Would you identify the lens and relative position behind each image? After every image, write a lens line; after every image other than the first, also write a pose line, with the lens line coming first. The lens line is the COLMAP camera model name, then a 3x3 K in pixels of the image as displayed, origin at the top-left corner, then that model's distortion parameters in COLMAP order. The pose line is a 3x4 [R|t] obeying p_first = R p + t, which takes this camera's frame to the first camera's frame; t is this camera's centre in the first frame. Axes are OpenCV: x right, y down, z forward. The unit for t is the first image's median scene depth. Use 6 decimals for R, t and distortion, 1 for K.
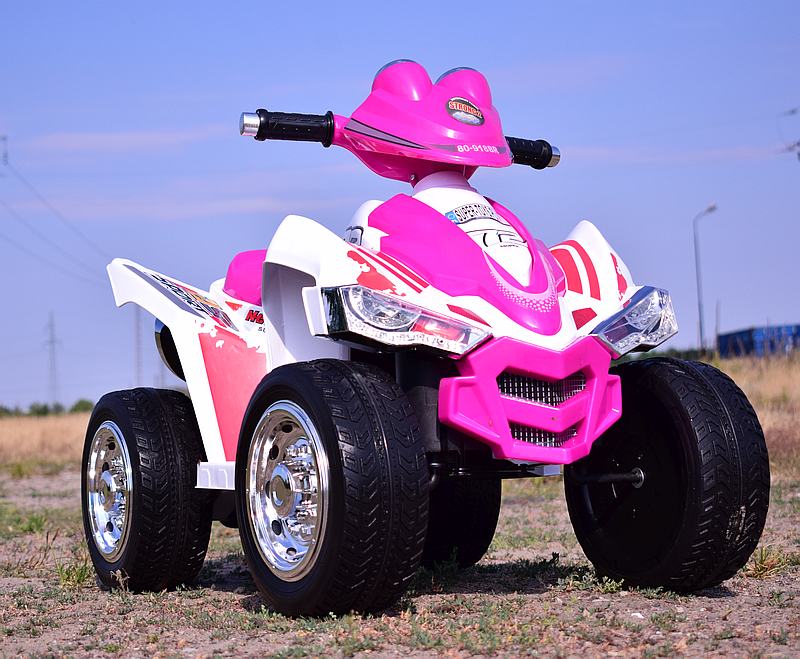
lens RADIAL K [[1947.2, 0, 392.3], [0, 1947.2, 333.0], [0, 0, 1]] dist [0.101291, 0.000000]
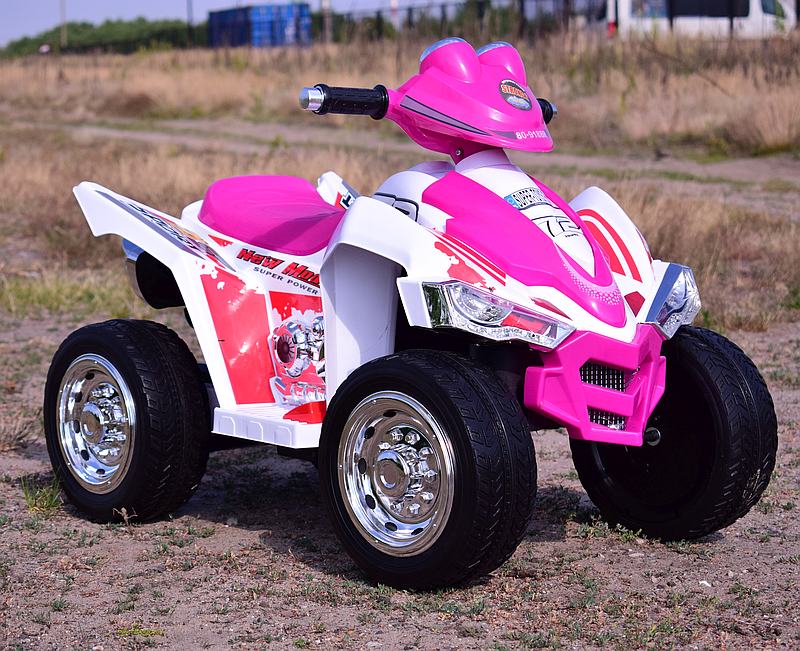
lens RADIAL K [[2249.7, 0, 403.2], [0, 2249.7, 325.2], [0, 0, 1]] dist [0.104840, 0.000000]
pose [[0.965634, 0.001303, 0.259903, -0.354039], [-0.039058, 0.989359, 0.140157, -0.166530], [-0.256954, -0.145492, 0.955409, -0.172636]]
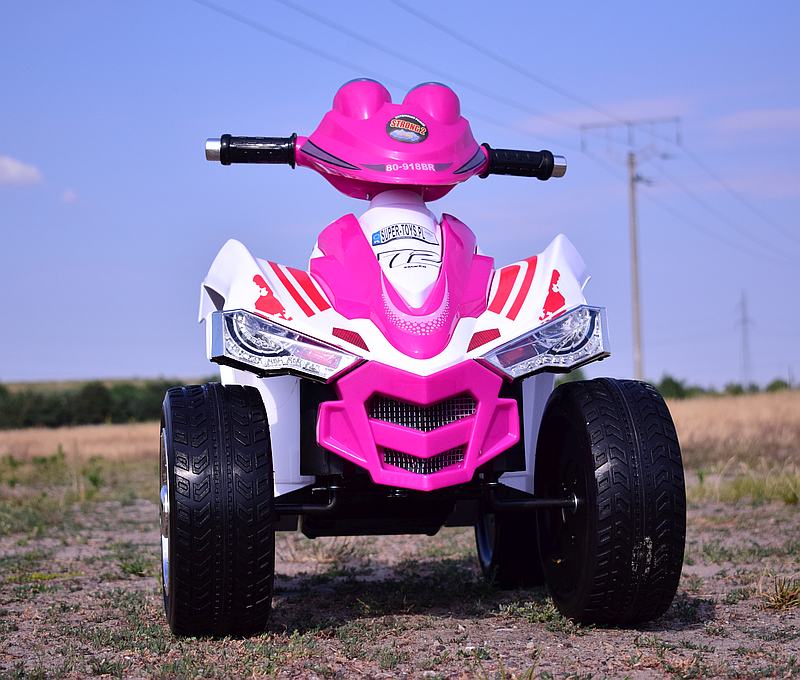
lens RADIAL K [[1961.9, 0, 400.4], [0, 1961.9, 342.3], [0, 0, 1]] dist [0.079819, 0.000000]
pose [[0.939544, -0.004016, -0.342405, 0.393591], [0.010068, 0.999823, 0.015902, -0.022353], [0.342280, -0.018388, 0.939418, 0.064440]]
